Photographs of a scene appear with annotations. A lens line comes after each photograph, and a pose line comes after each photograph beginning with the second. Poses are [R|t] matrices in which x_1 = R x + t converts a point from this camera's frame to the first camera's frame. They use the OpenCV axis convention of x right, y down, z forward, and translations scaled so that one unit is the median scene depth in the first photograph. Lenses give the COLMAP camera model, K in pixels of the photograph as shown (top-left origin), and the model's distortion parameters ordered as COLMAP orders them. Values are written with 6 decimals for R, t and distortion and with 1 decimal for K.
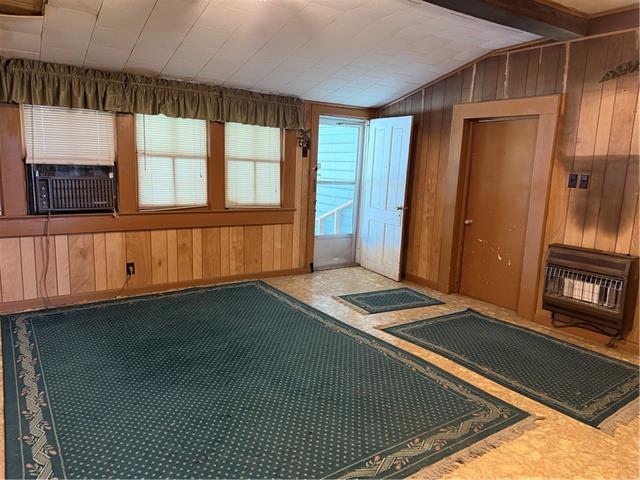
lens RADIAL K [[455.5, 0, 320.0], [0, 455.5, 240.0], [0, 0, 1]] dist [0.008380, -0.000472]
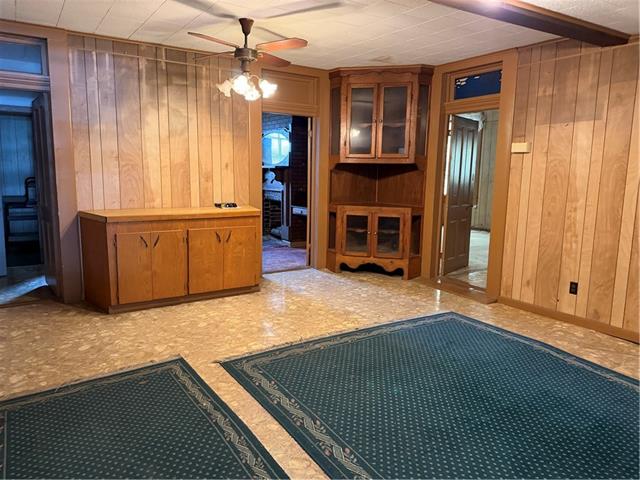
lens RADIAL K [[455.5, 0, 320.0], [0, 455.5, 240.0], [0, 0, 1]] dist [0.008380, -0.000472]
pose [[-0.997710, -0.062481, 0.025908, 0.175964], [-0.050925, 0.945971, 0.320228, -0.351218], [-0.044516, 0.318175, -0.946986, 2.041627]]
